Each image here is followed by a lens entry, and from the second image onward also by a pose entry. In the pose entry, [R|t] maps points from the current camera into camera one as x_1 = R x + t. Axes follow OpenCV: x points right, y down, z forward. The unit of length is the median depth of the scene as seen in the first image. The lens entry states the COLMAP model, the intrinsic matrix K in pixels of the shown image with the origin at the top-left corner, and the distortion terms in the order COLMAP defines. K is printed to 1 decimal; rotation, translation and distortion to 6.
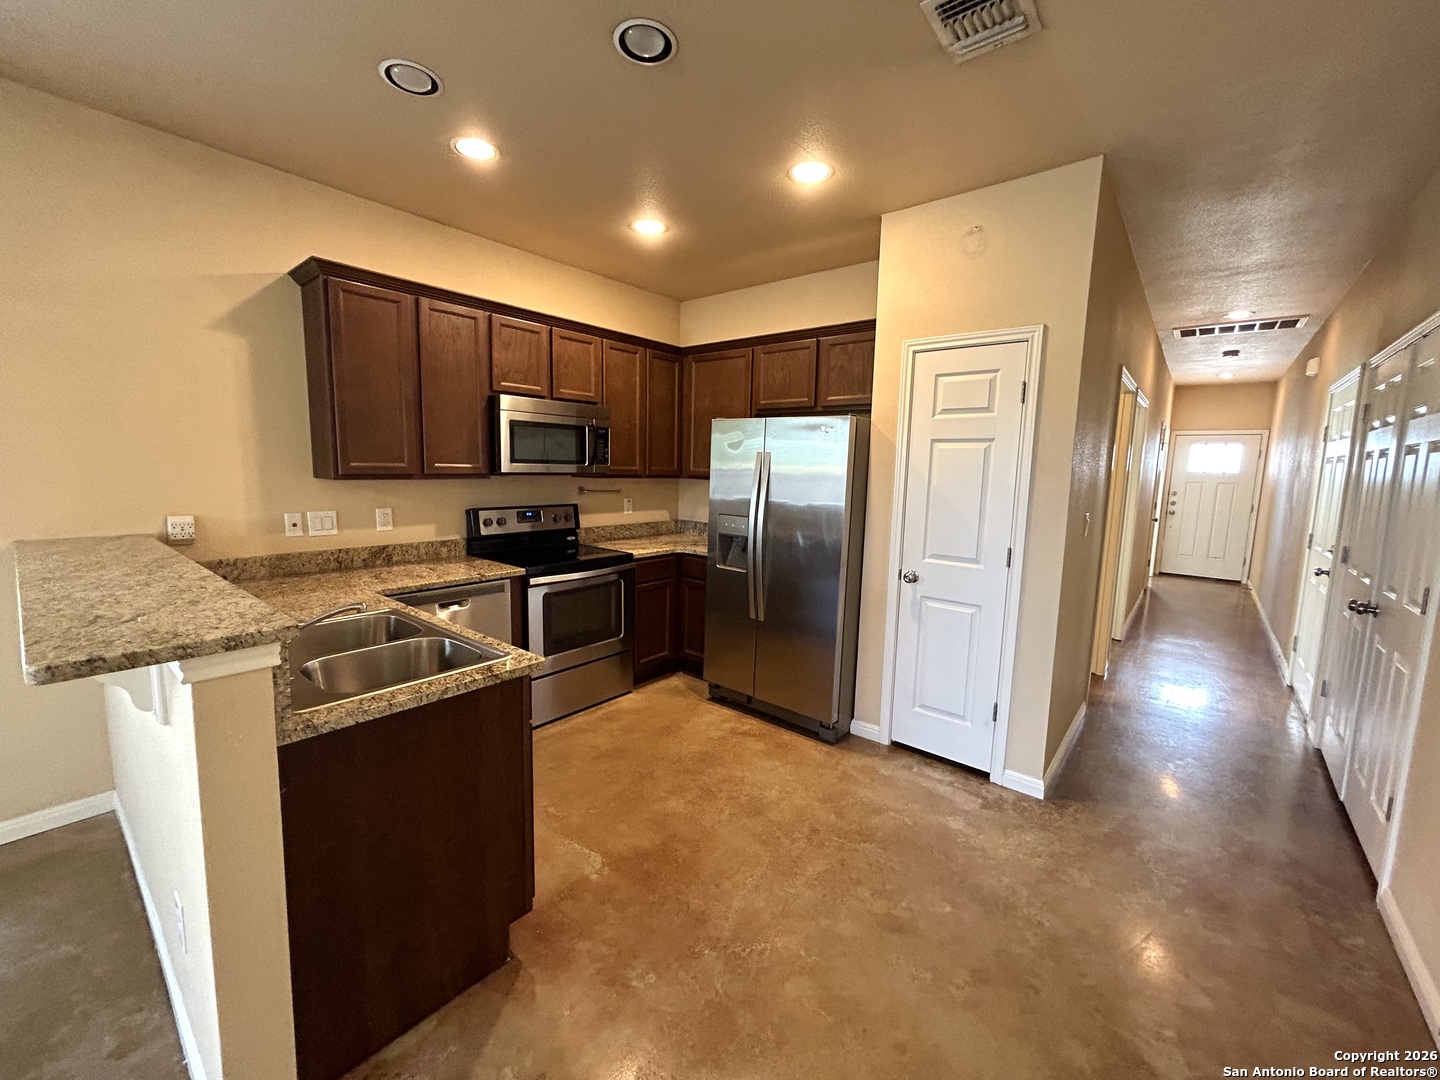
lens RADIAL K [[586.3, 0, 727.9], [0, 586.3, 540.1], [0, 0, 1]] dist [-0.002967, 0.000645]
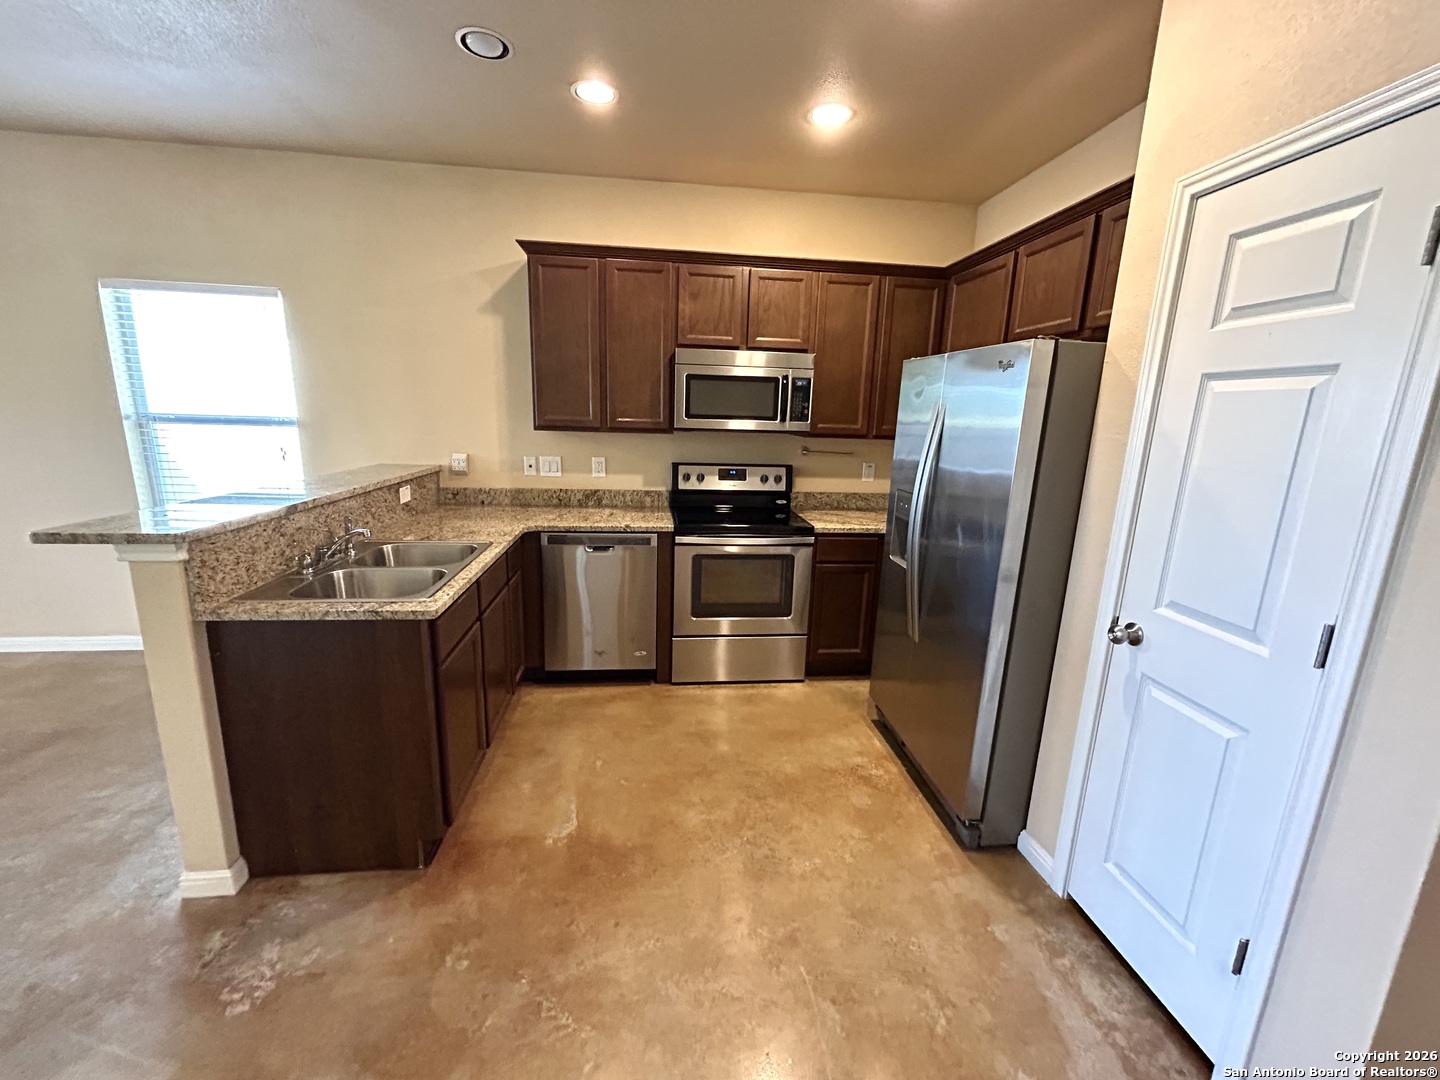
lens RADIAL K [[587.1, 0, 733.3], [0, 587.1, 542.0], [0, 0, 1]] dist [0.000406, -0.000146]
pose [[0.711720, 0.150676, -0.686113, 0.389001], [-0.104139, 0.988564, 0.109071, -0.040590], [0.694701, -0.006177, 0.719272, 0.334842]]
